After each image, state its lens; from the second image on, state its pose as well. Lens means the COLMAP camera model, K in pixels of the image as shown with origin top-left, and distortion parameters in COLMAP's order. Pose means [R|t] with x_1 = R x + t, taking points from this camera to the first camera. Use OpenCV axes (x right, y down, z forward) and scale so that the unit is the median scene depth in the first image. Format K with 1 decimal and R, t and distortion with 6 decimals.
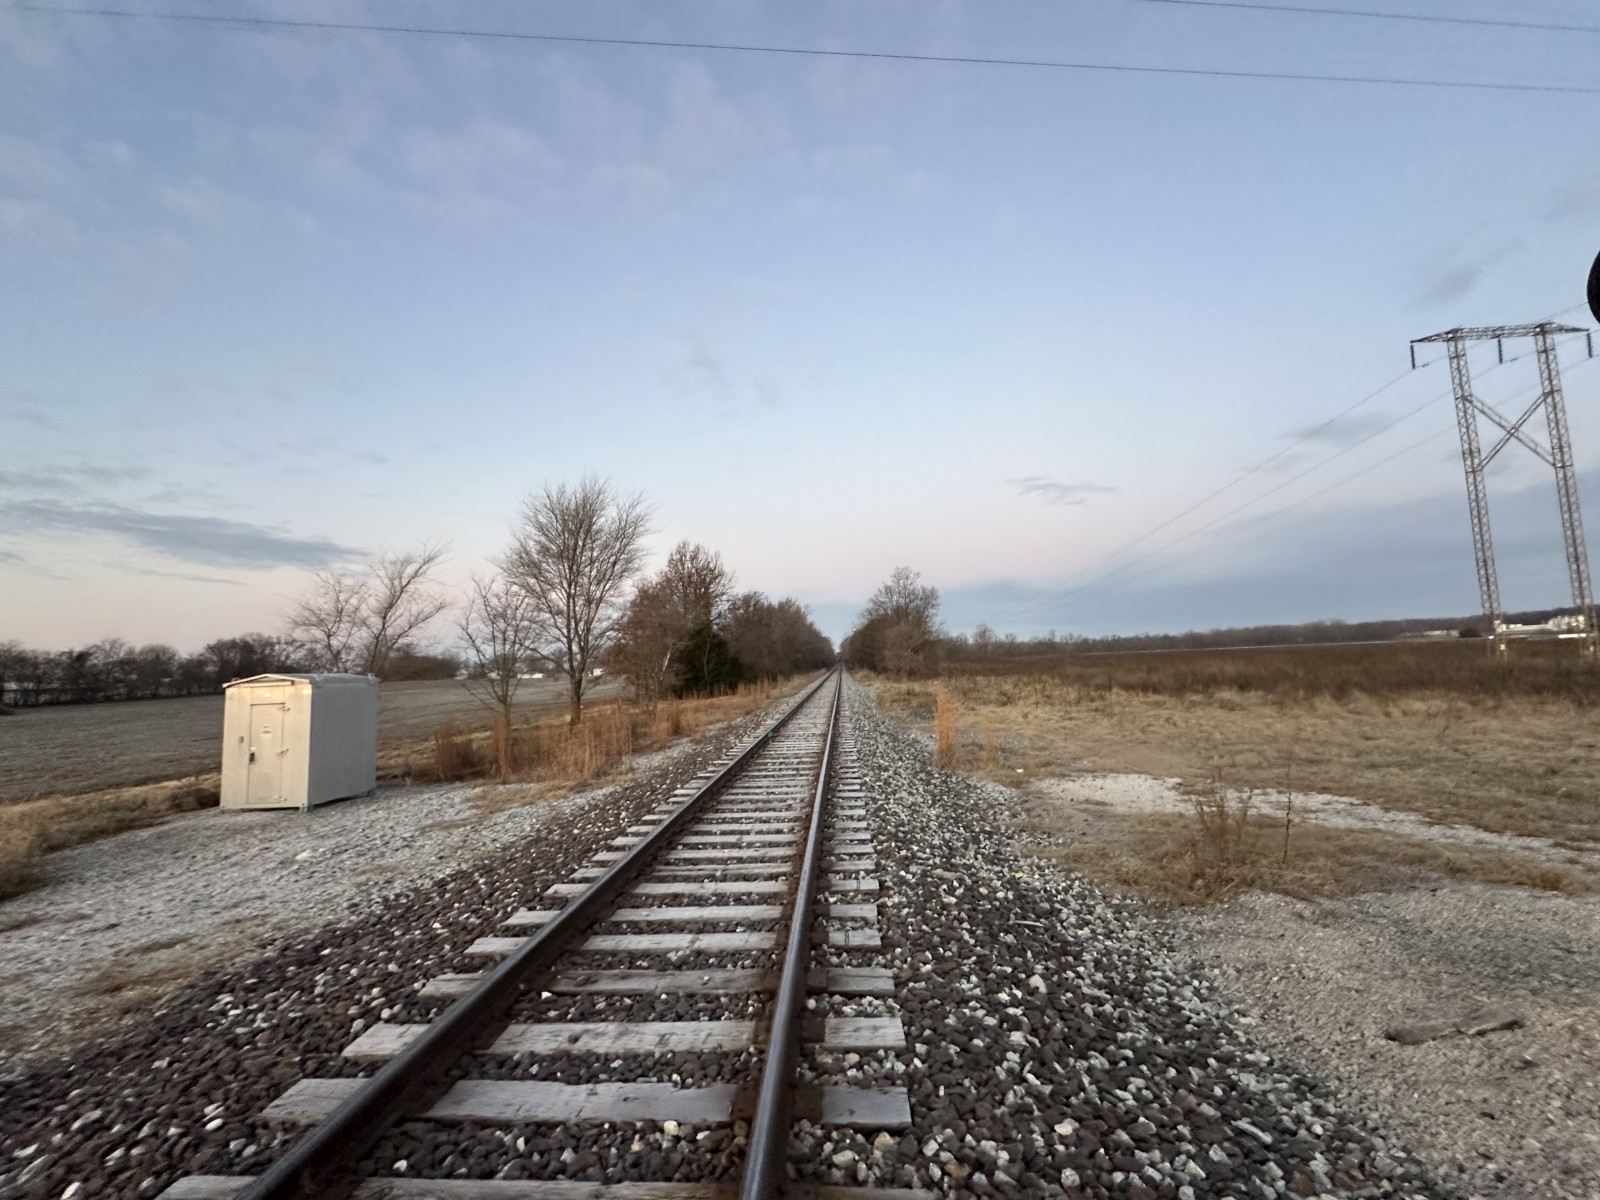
lens RADIAL K [[639.3, 0, 804.9], [0, 639.3, 604.2], [0, 0, 1]] dist [0.000157, 0.000407]
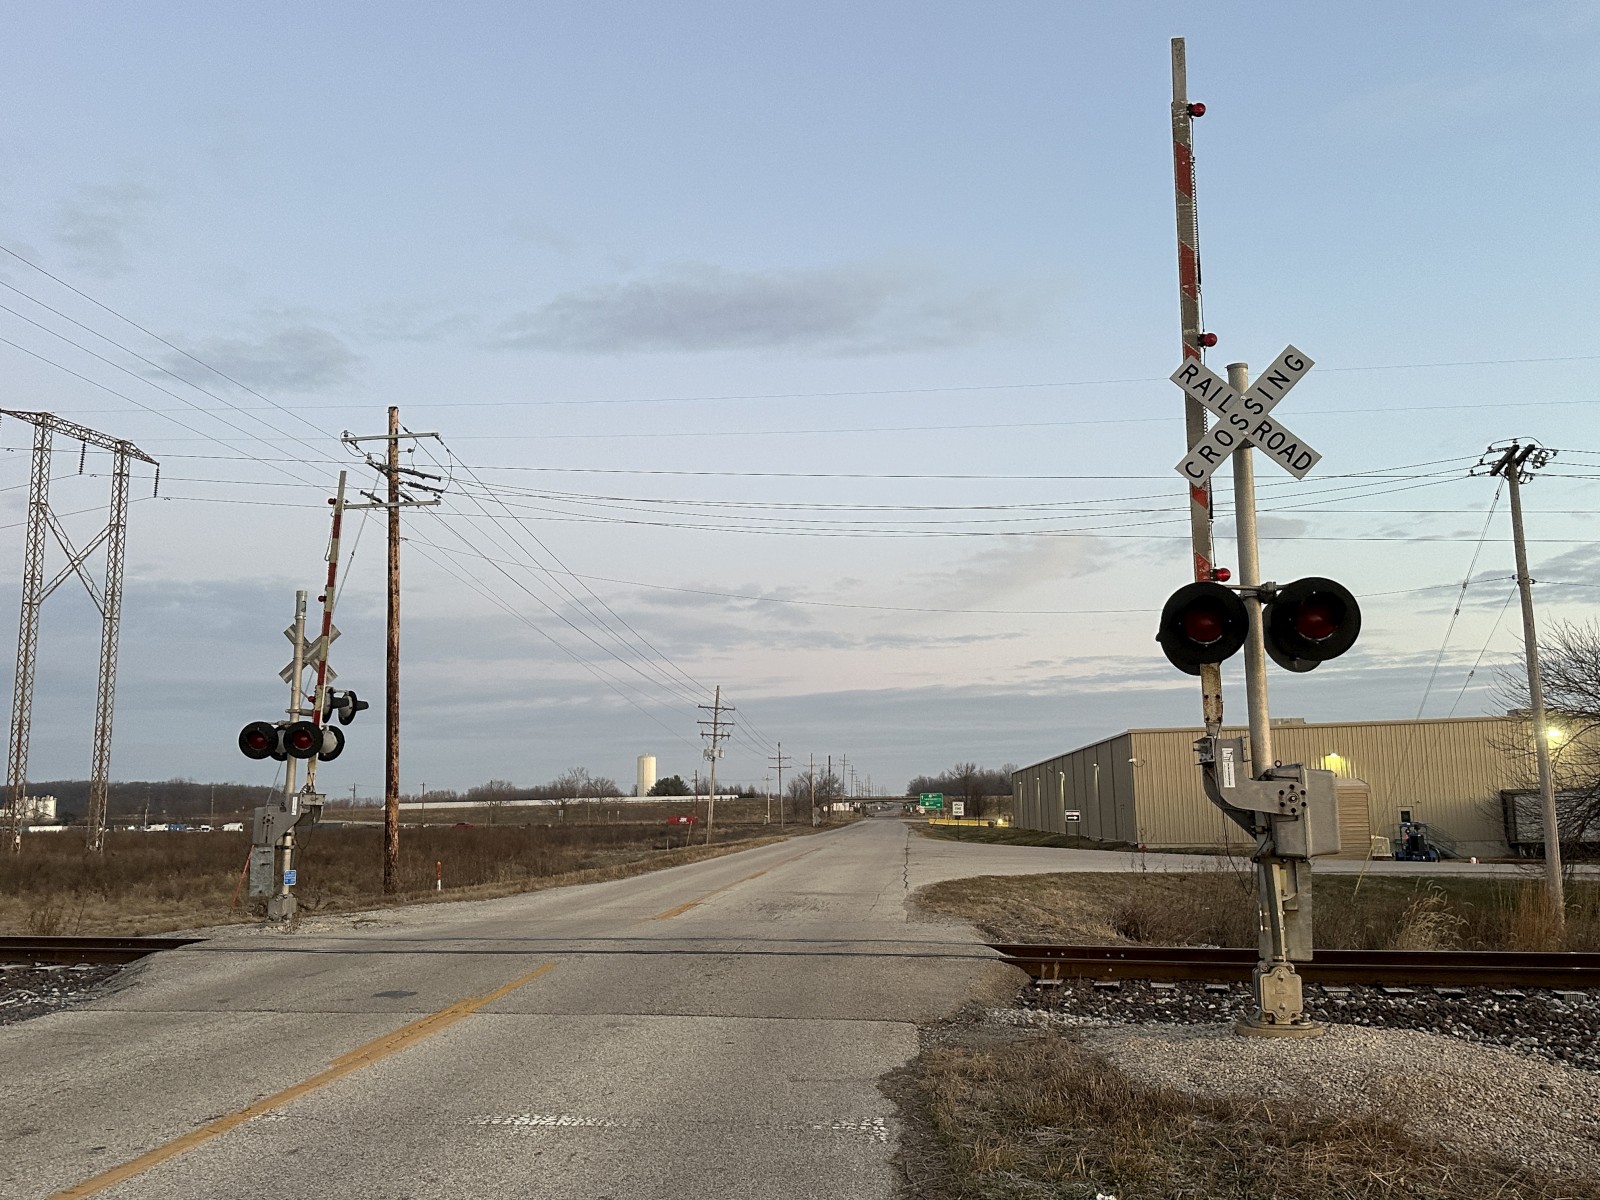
lens RADIAL K [[1362.8, 0, 800.0], [0, 1362.8, 600.0], [0, 0, 1]] dist [-0.002931, -0.006500]
pose [[0.188559, 0.189081, 0.963688, -2.389764], [-0.084851, 0.980757, -0.175827, -0.045538], [-0.978389, -0.048616, 0.200974, -1.516973]]
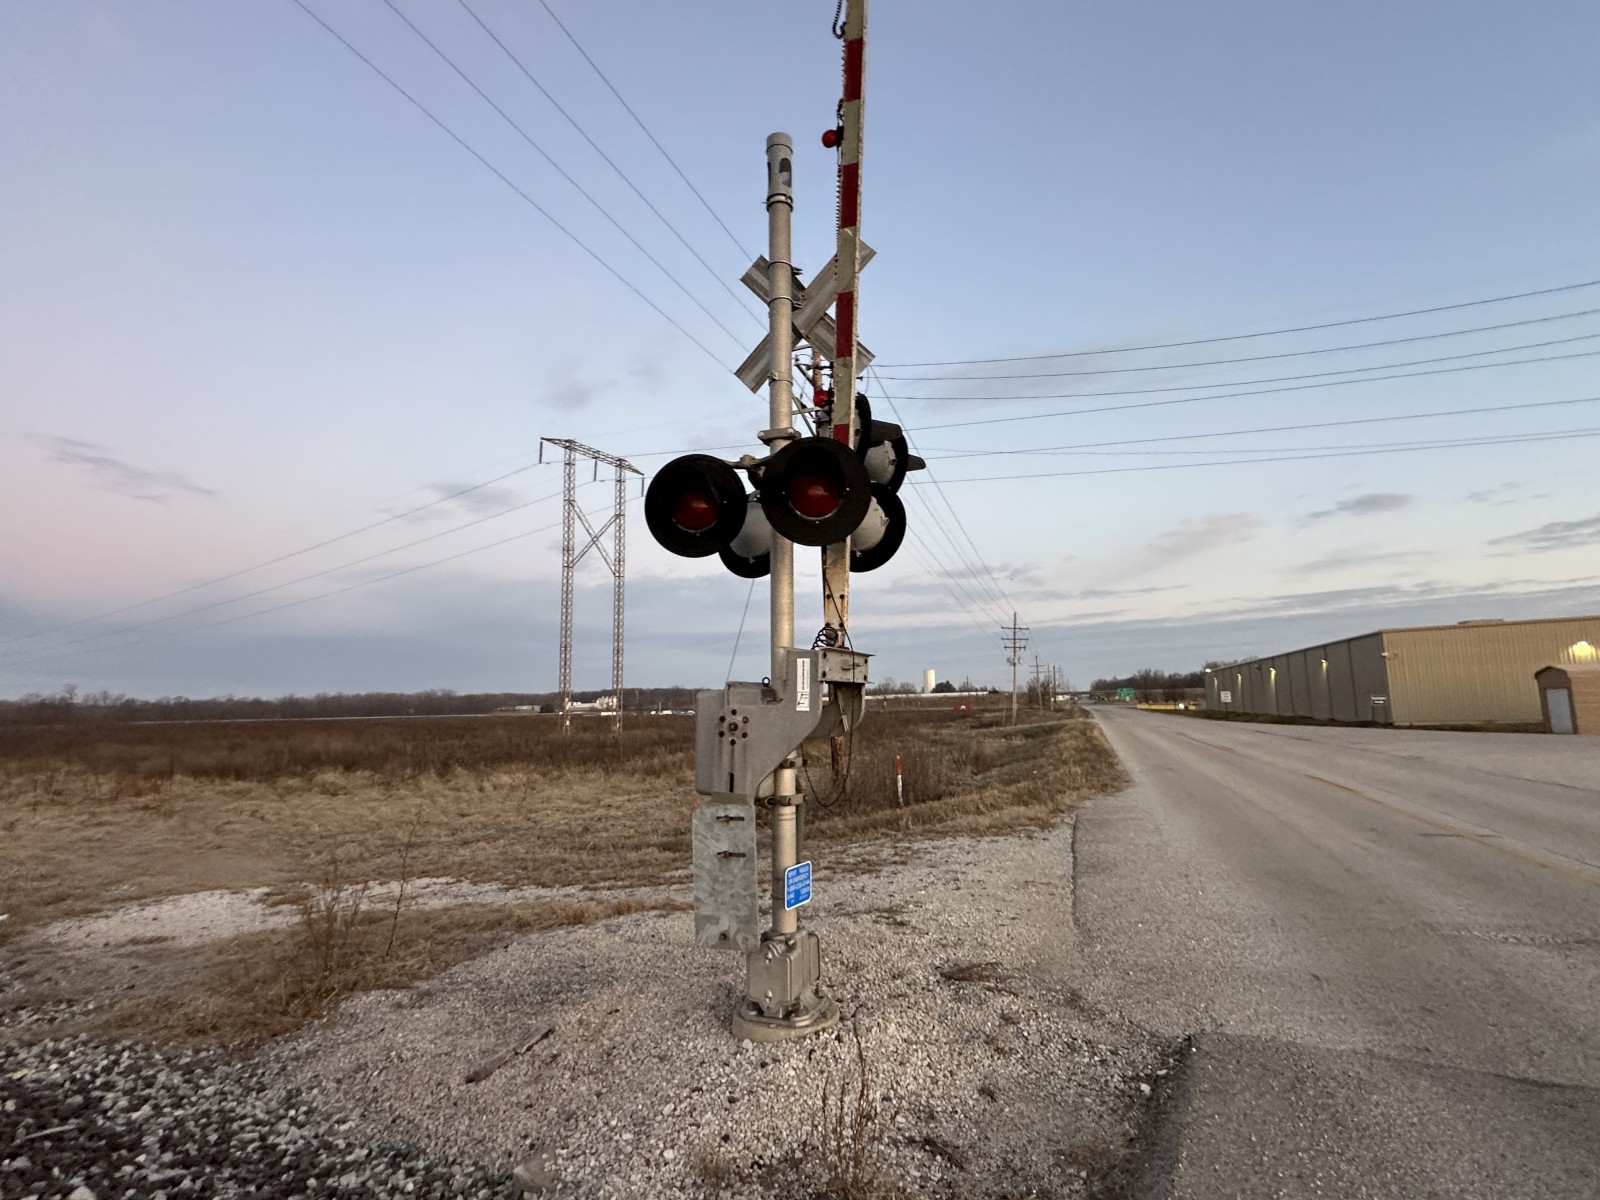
lens RADIAL K [[799.7, 0, 800.0], [0, 799.7, 600.0], [0, 0, 1]] dist [0.001046, -0.000126]
pose [[0.445990, 0.149605, 0.882446, -0.102859], [-0.081280, 0.988627, -0.126528, -0.018887], [-0.891340, -0.015295, 0.453078, -0.078131]]
